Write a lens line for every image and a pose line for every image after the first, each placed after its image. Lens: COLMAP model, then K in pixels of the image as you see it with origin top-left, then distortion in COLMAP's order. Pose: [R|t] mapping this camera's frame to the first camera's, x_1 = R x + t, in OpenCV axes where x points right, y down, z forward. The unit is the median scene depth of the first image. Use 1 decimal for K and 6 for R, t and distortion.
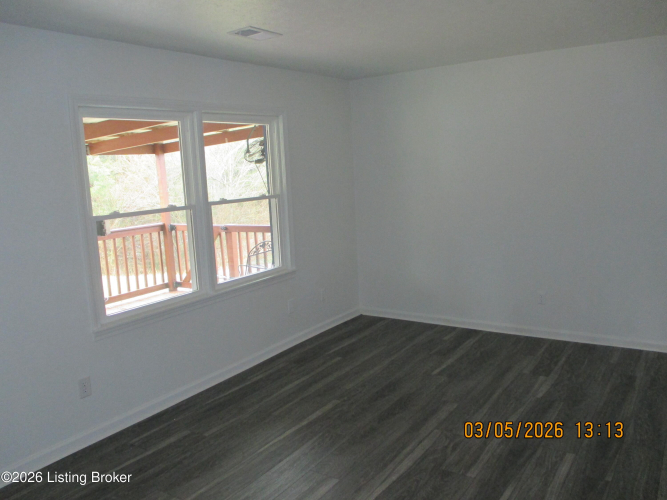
lens RADIAL K [[549.7, 0, 333.3], [0, 549.7, 250.0], [0, 0, 1]] dist [-0.027055, 0.005596]
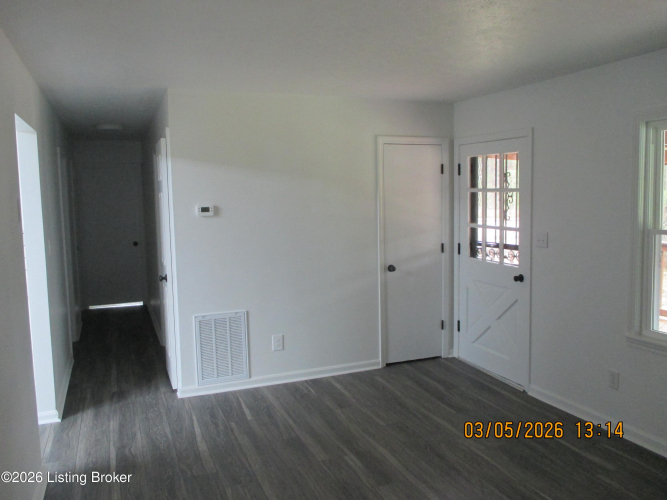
lens RADIAL K [[549.7, 0, 334.0], [0, 549.7, 247.9], [0, 0, 1]] dist [-0.027055, 0.005596]
pose [[-0.547836, 0.135971, -0.825462, 0.595298], [-0.080816, 0.973487, 0.213989, -0.161467], [0.832673, 0.183942, -0.522323, 0.867959]]
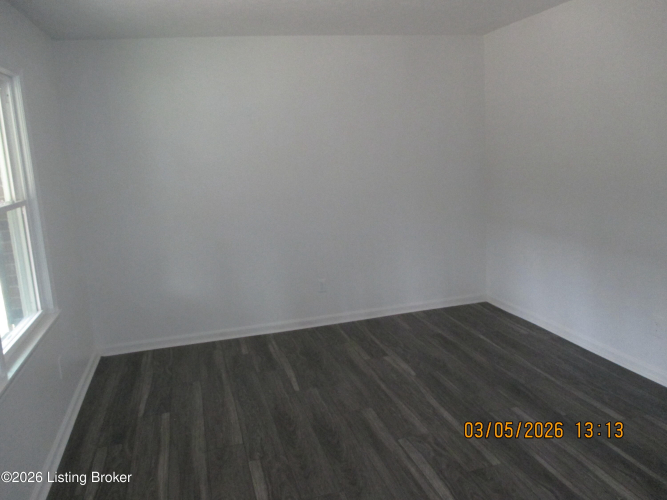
lens RADIAL K [[549.7, 0, 333.2], [0, 549.7, 247.6], [0, 0, 1]] dist [-0.027055, 0.005596]
pose [[0.660832, -0.131008, 0.739012, -0.405700], [0.144156, 0.988470, 0.046325, -0.028955], [-0.736560, 0.075919, 0.672098, 0.375549]]
